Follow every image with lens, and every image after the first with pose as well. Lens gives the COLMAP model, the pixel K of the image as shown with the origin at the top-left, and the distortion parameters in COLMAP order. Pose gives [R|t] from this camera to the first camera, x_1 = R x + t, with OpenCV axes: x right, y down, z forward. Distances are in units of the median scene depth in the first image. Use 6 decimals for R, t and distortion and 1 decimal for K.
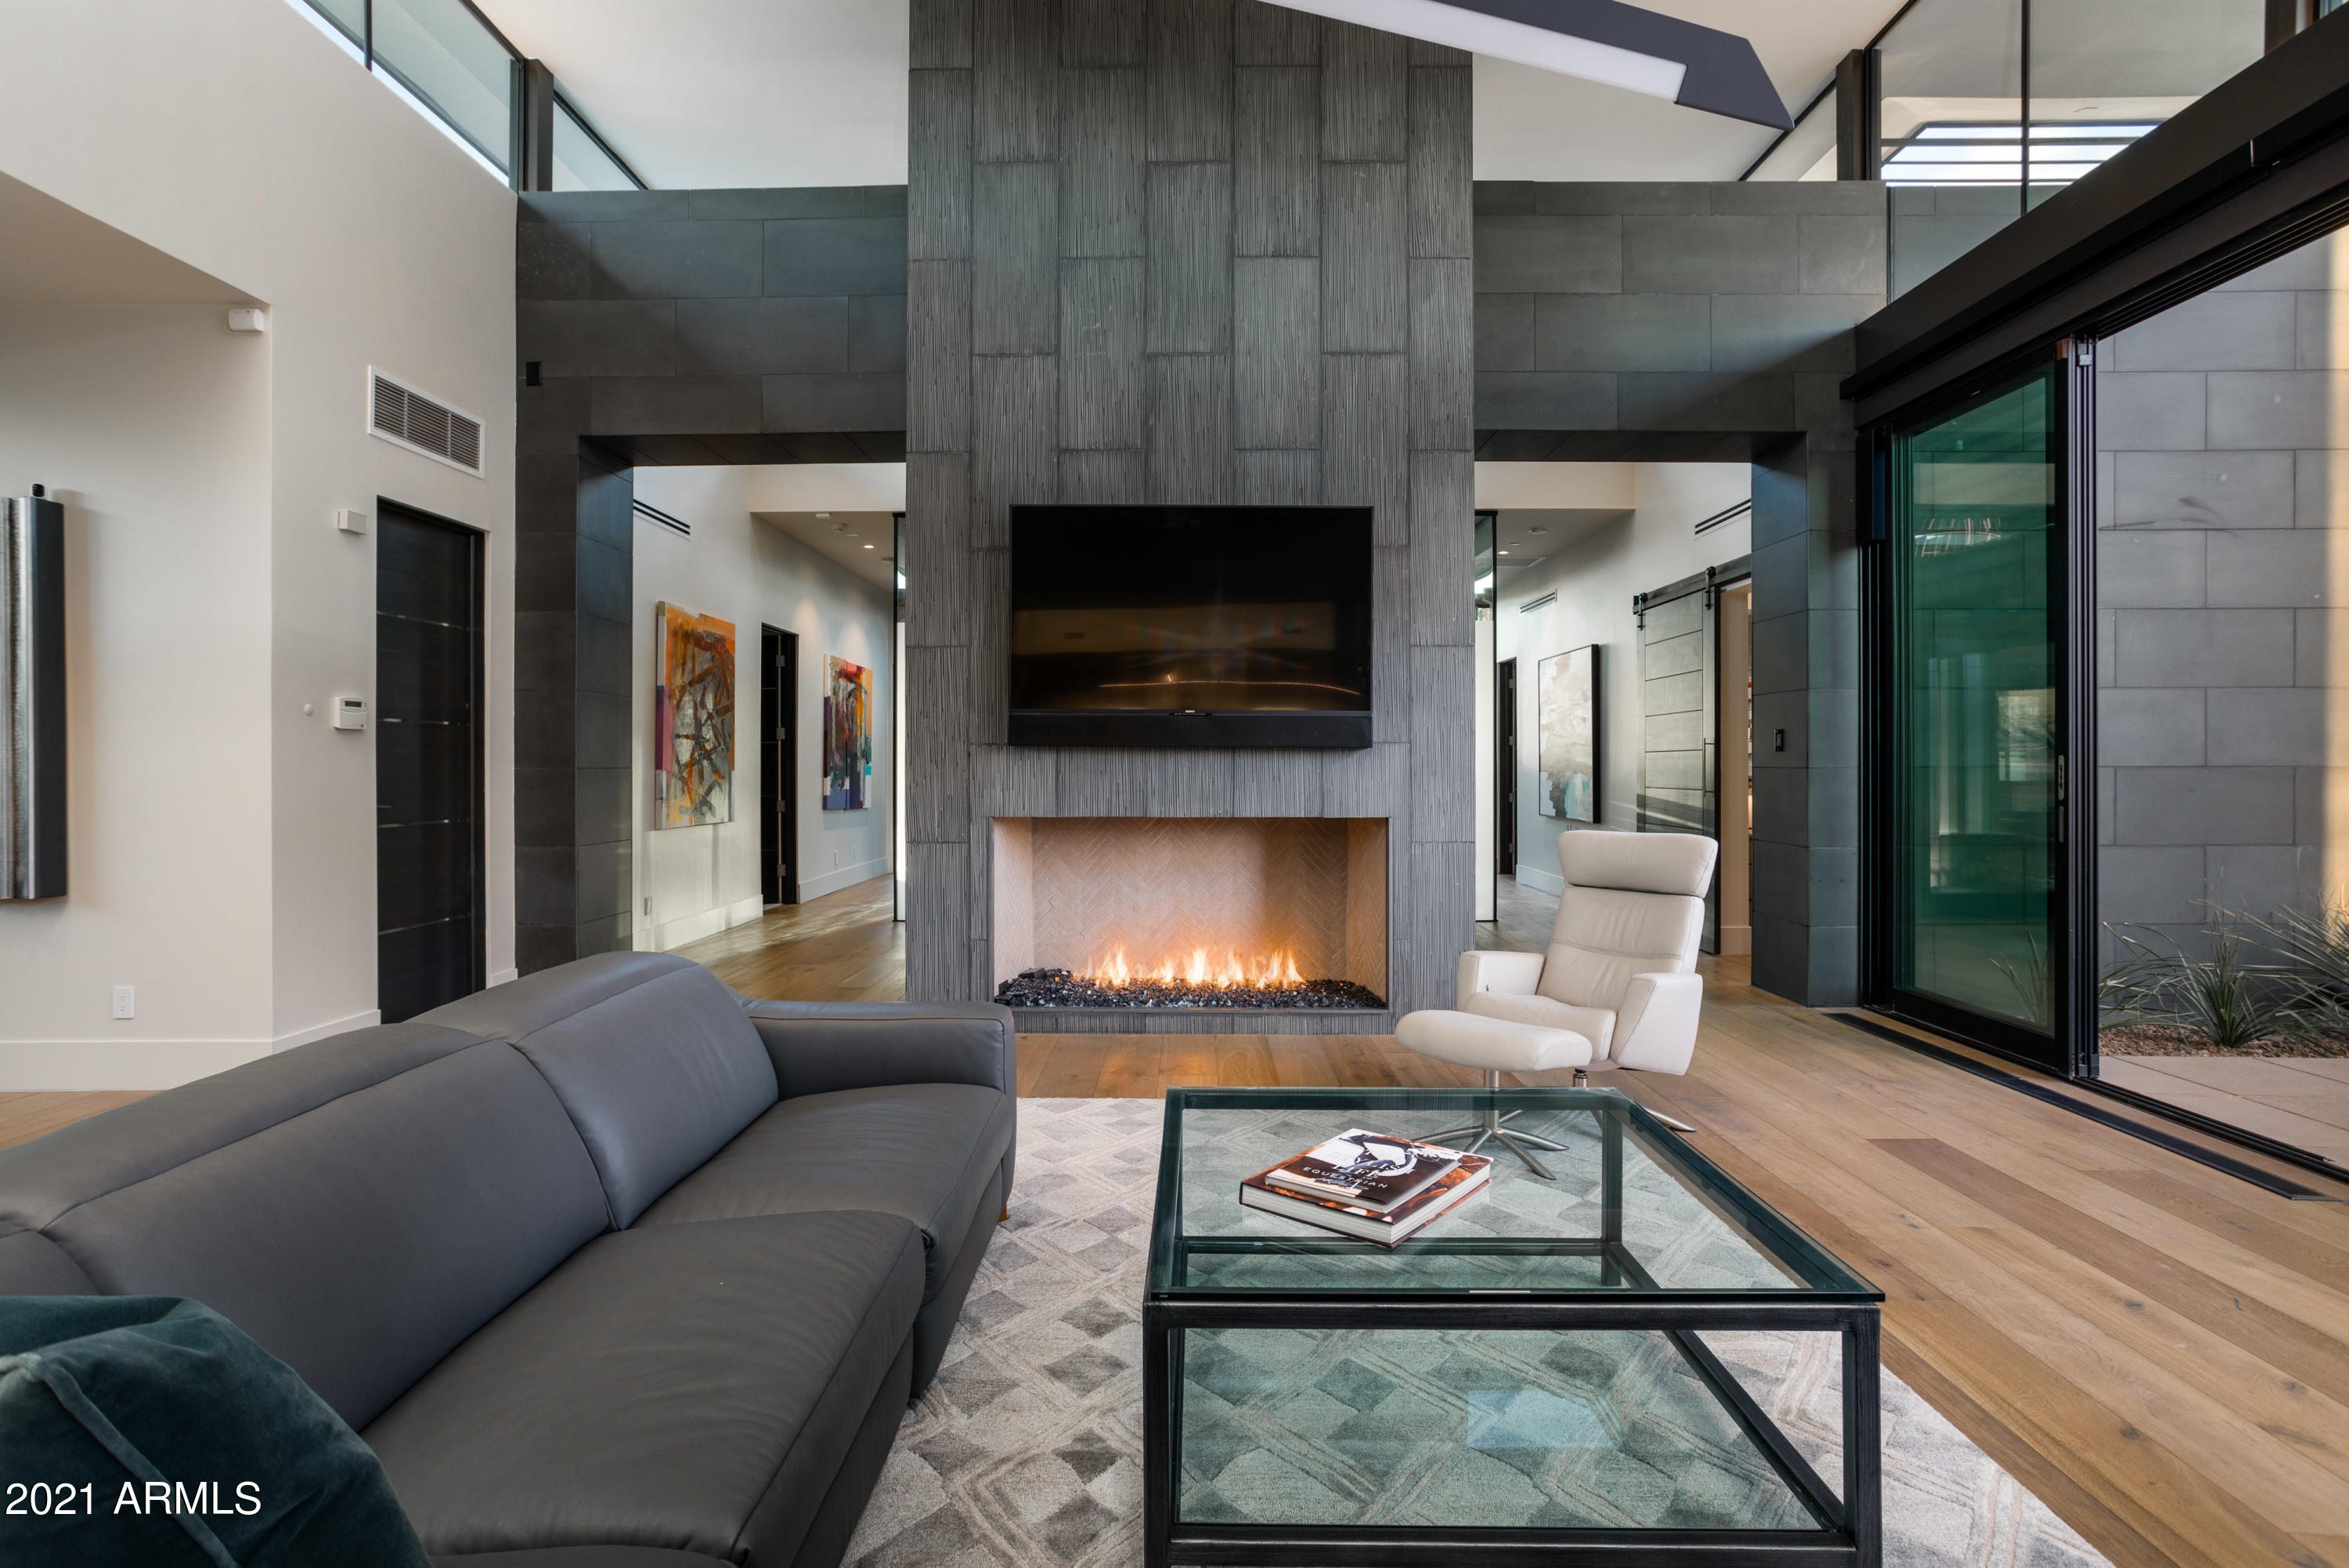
lens RADIAL K [[1140.5, 0, 1171.0], [0, 1140.5, 770.4], [0, 0, 1]] dist [-0.045800, 0.029731]
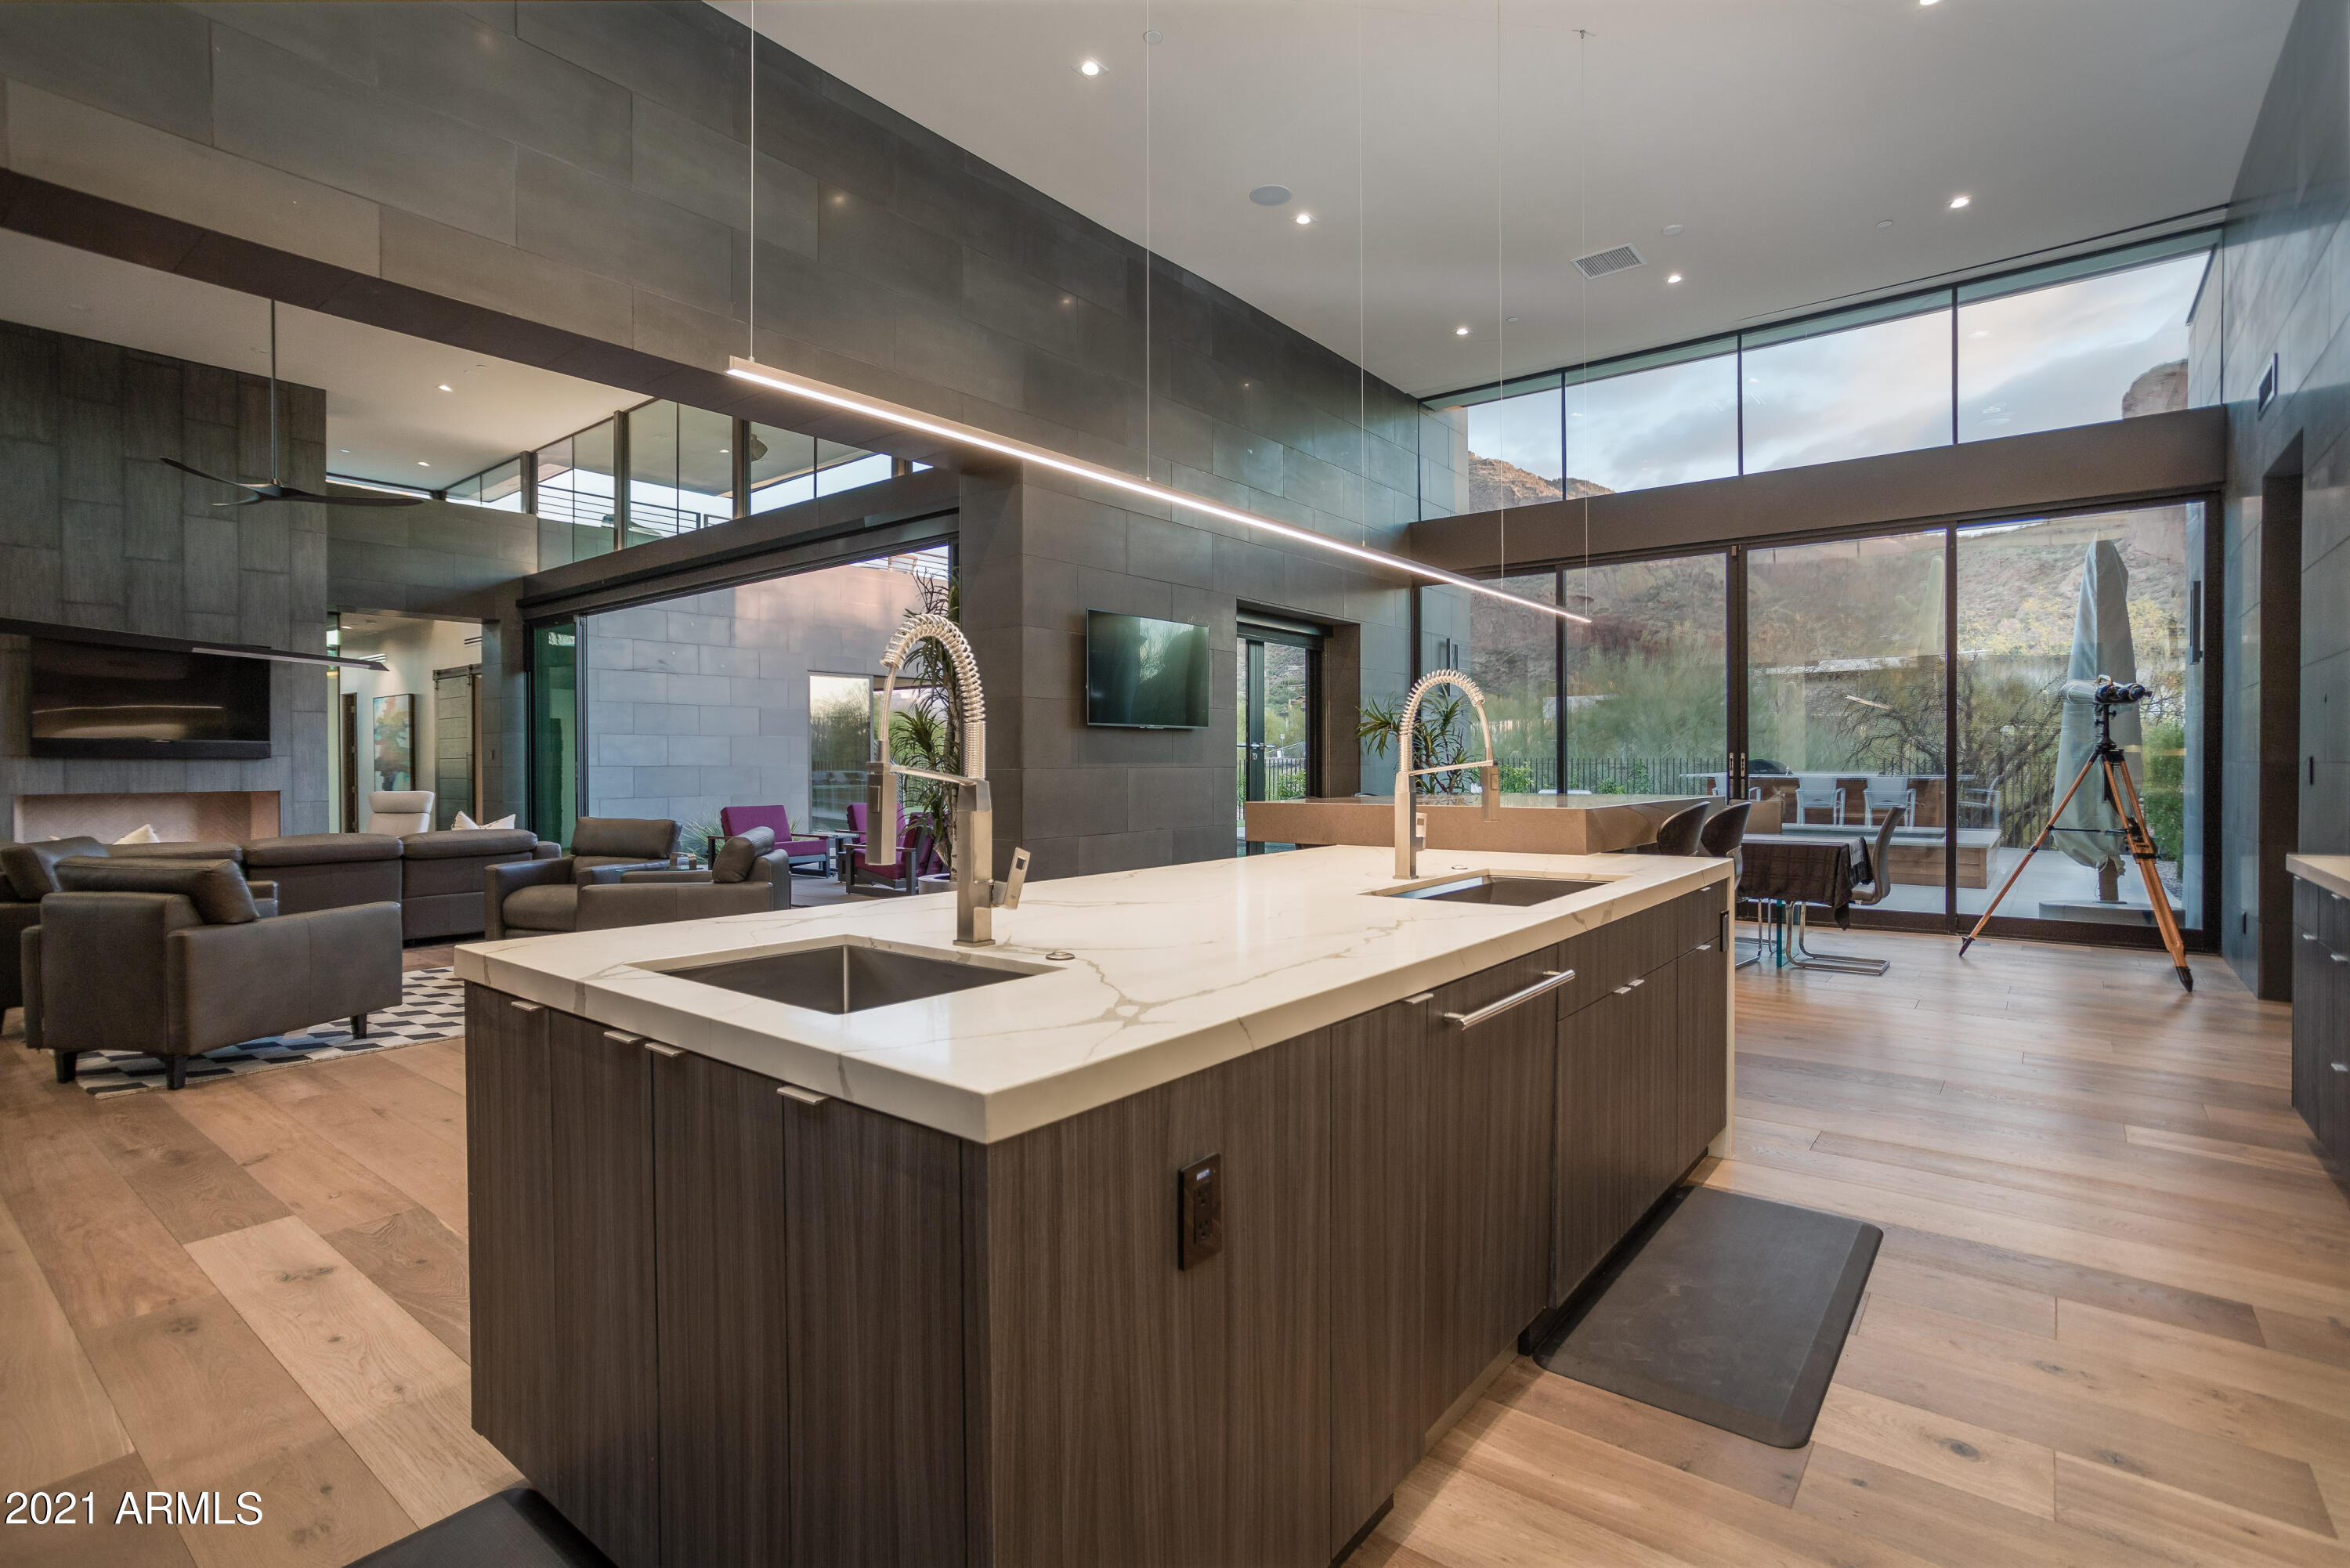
lens RADIAL K [[1141.0, 0, 1171.5], [0, 1141.0, 770.4], [0, 0, 1]] dist [-0.045800, 0.029731]
pose [[0.610284, -0.006405, 0.792157, -0.454854], [0.007956, 0.999966, 0.001956, 0.012192], [-0.792142, 0.005109, 0.610315, -1.608387]]
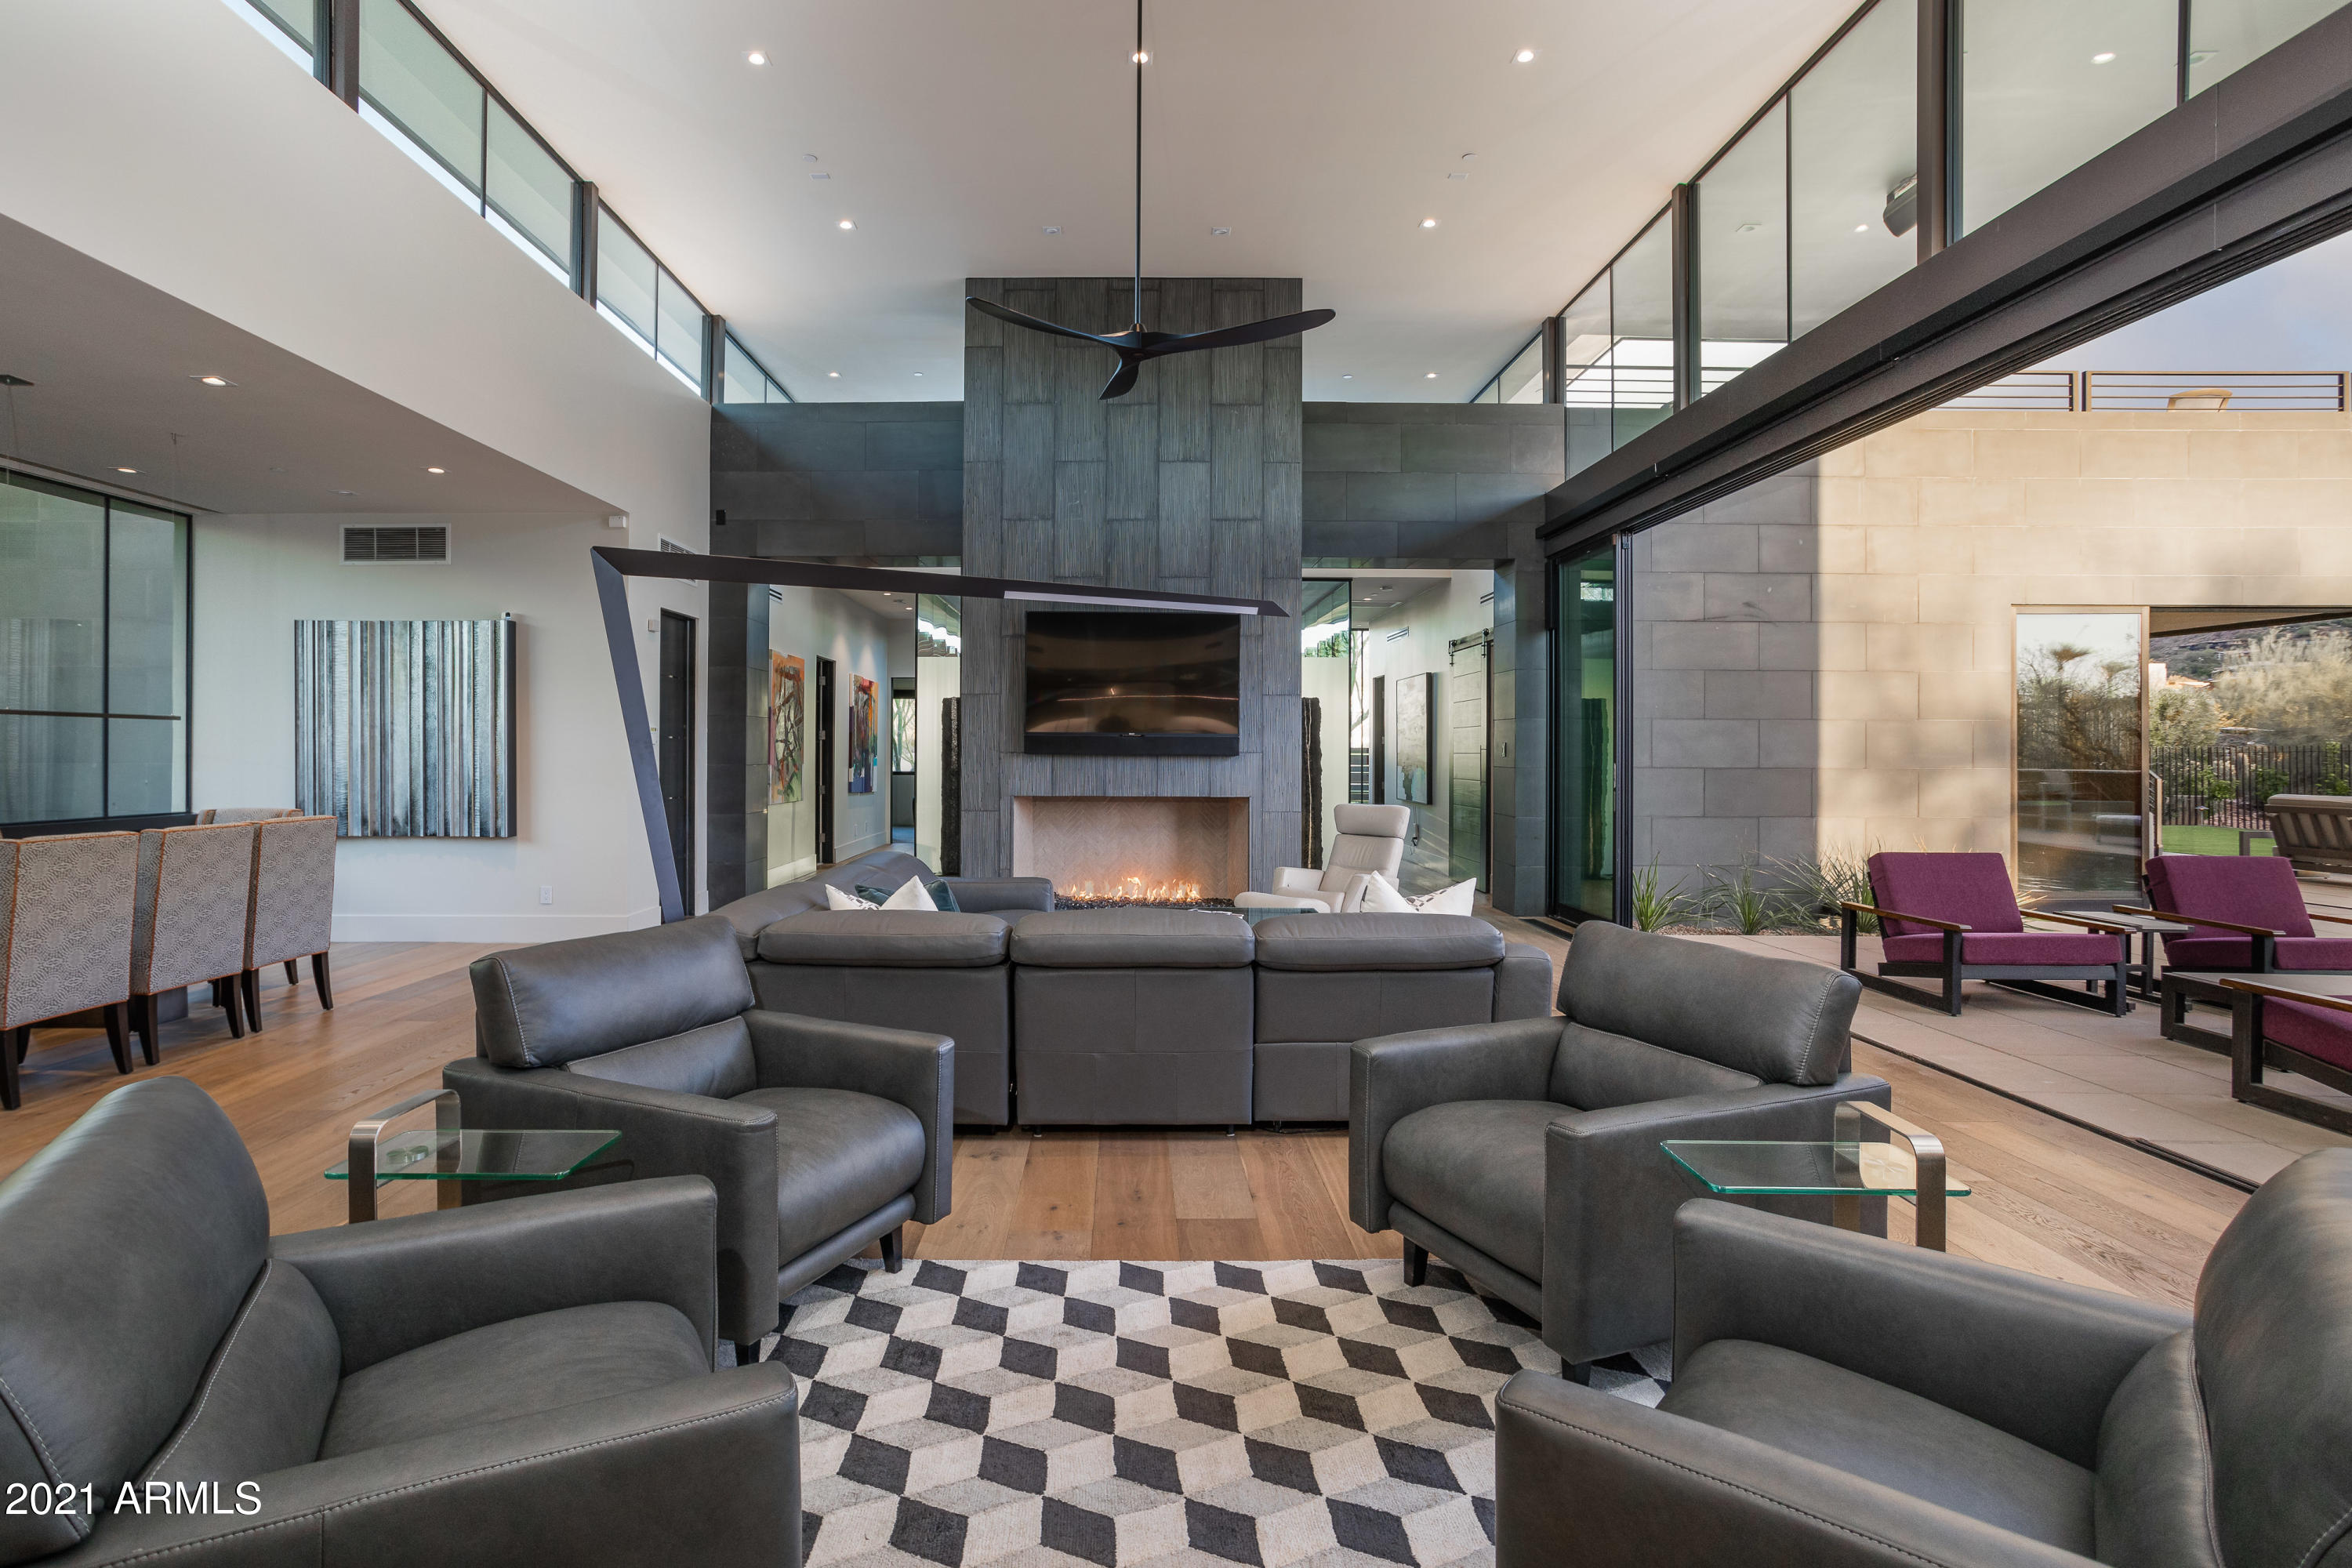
lens RADIAL K [[1198.0, 0, 1114.0], [0, 1198.0, 745.2], [0, 0, 1]] dist [-0.044171, 0.000908]
pose [[0.999951, 0.004640, 0.008801, -0.024683], [-0.004562, 0.999951, -0.008836, -0.018469], [-0.008841, 0.008795, 0.999922, -0.760895]]
